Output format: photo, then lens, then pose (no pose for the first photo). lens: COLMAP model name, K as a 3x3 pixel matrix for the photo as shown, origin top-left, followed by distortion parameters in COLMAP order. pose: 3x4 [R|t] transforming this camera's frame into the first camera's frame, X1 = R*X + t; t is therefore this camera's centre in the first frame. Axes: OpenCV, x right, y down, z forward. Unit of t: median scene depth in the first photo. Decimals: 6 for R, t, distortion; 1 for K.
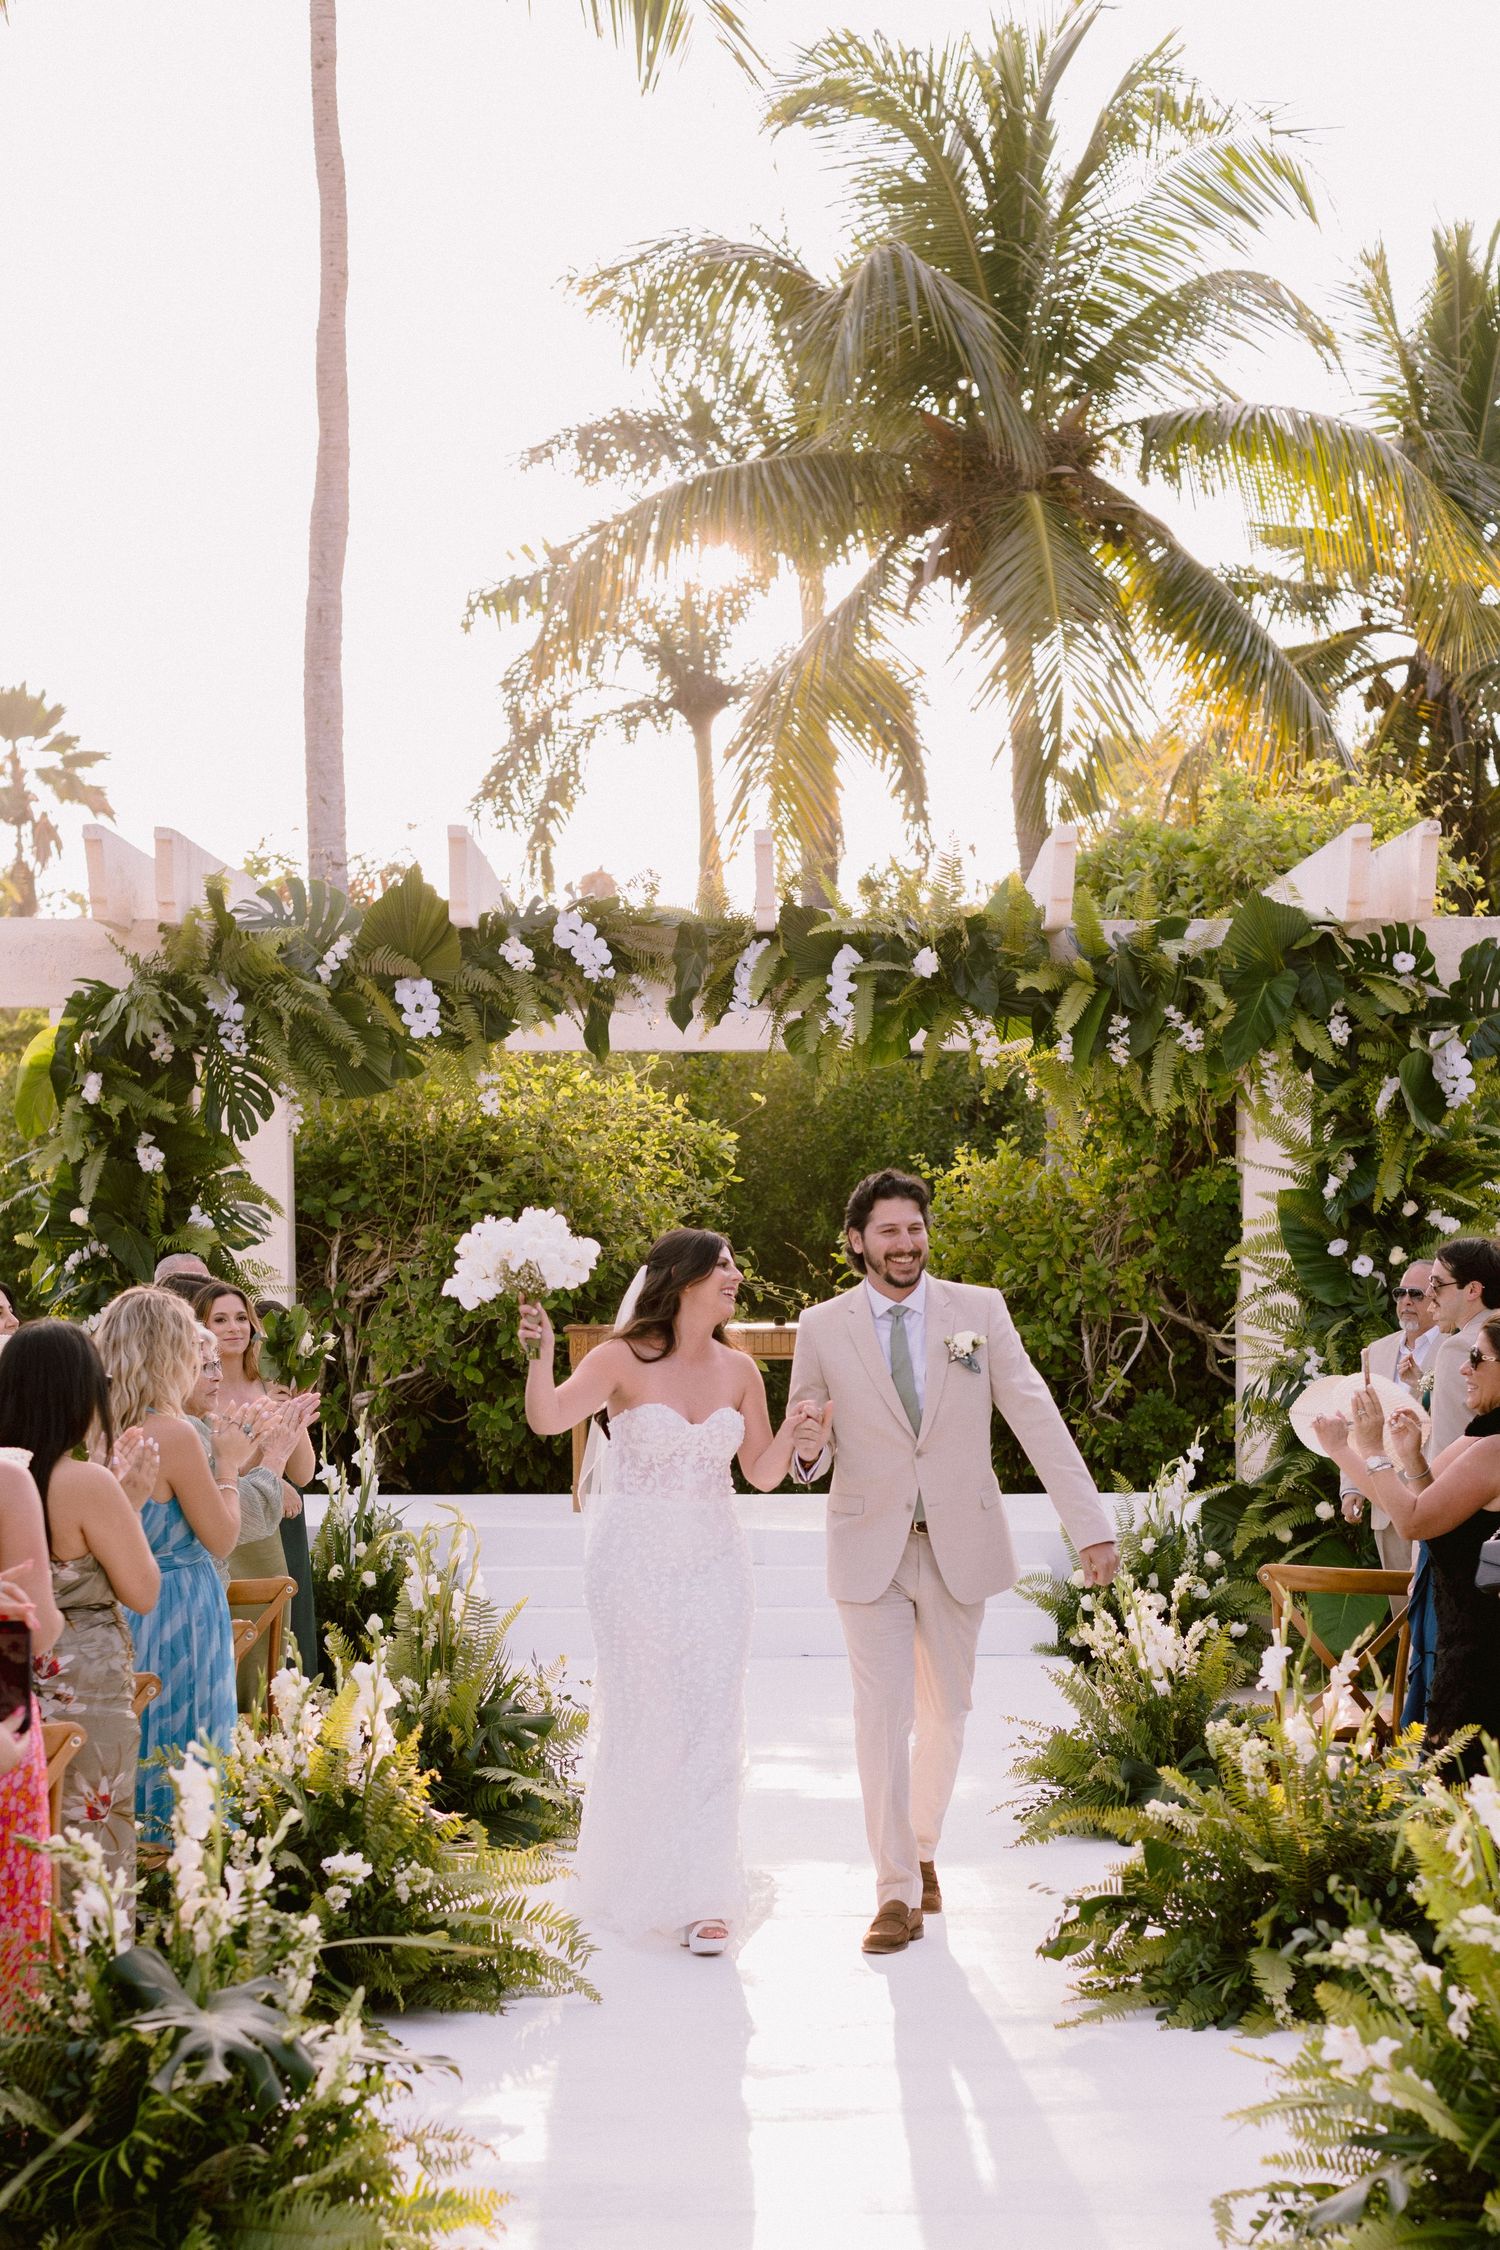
lens RADIAL K [[5179.8, 0, 750.0], [0, 5179.8, 1125.0], [0, 0, 1]] dist [0.487997, 0.008826]
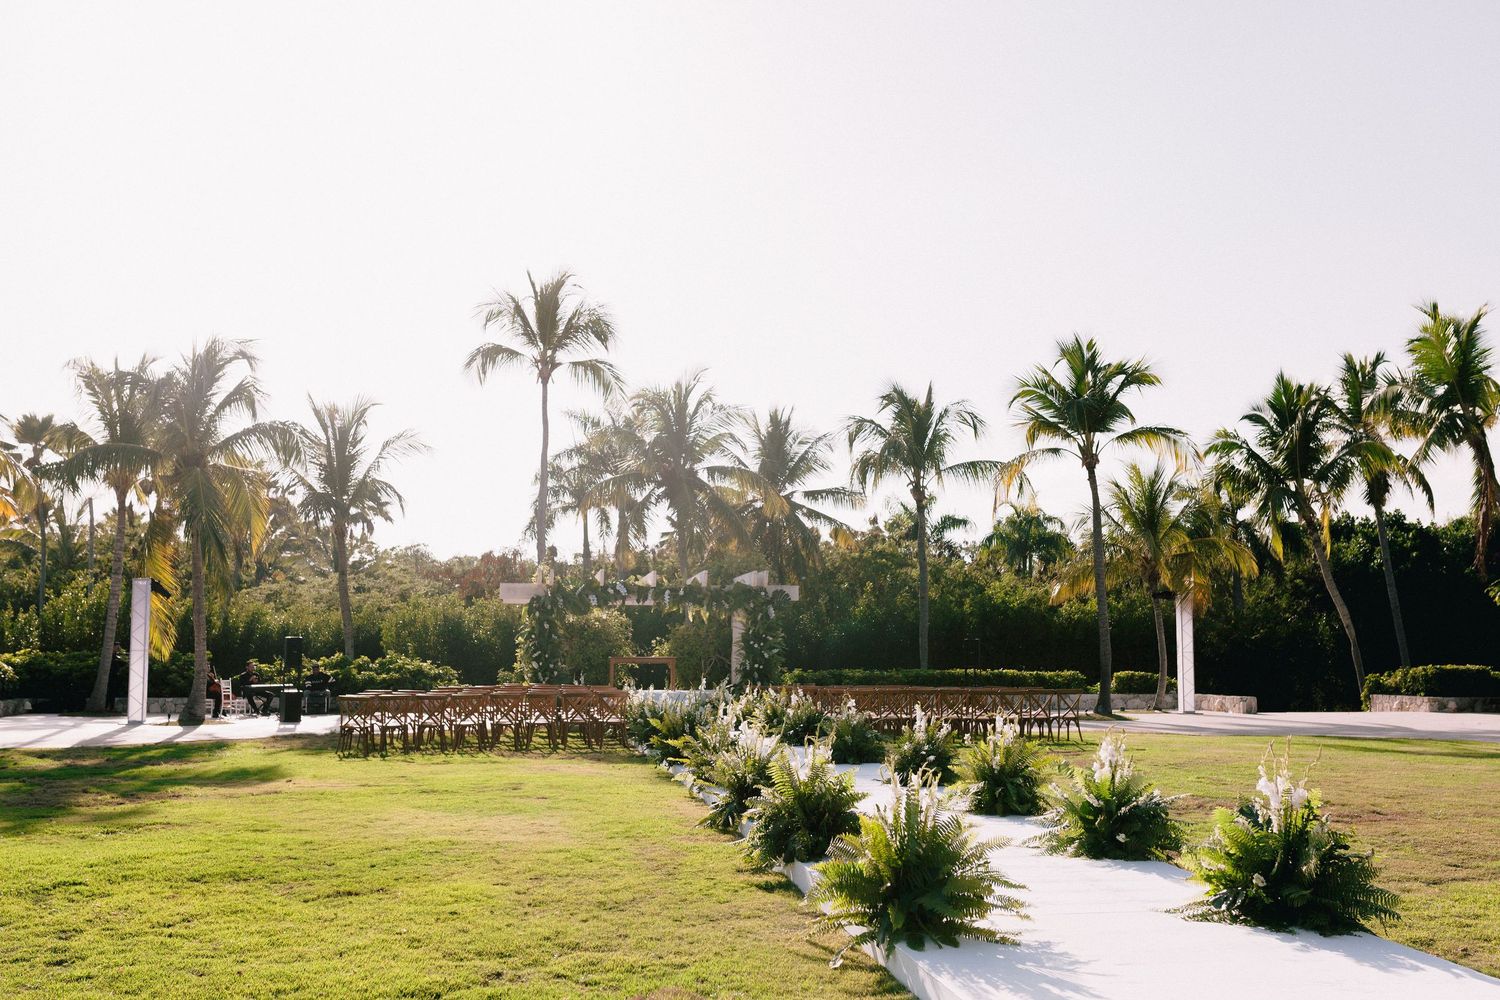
lens RADIAL K [[1548.2, 0, 750.0], [0, 1548.2, 500.0], [0, 0, 1]] dist [-0.076934, -0.003155]
pose [[0.993189, 0.012396, 0.115854, -0.089987], [-0.003927, 0.997321, -0.073045, -0.008643], [-0.116449, 0.072093, 0.990577, -0.713158]]
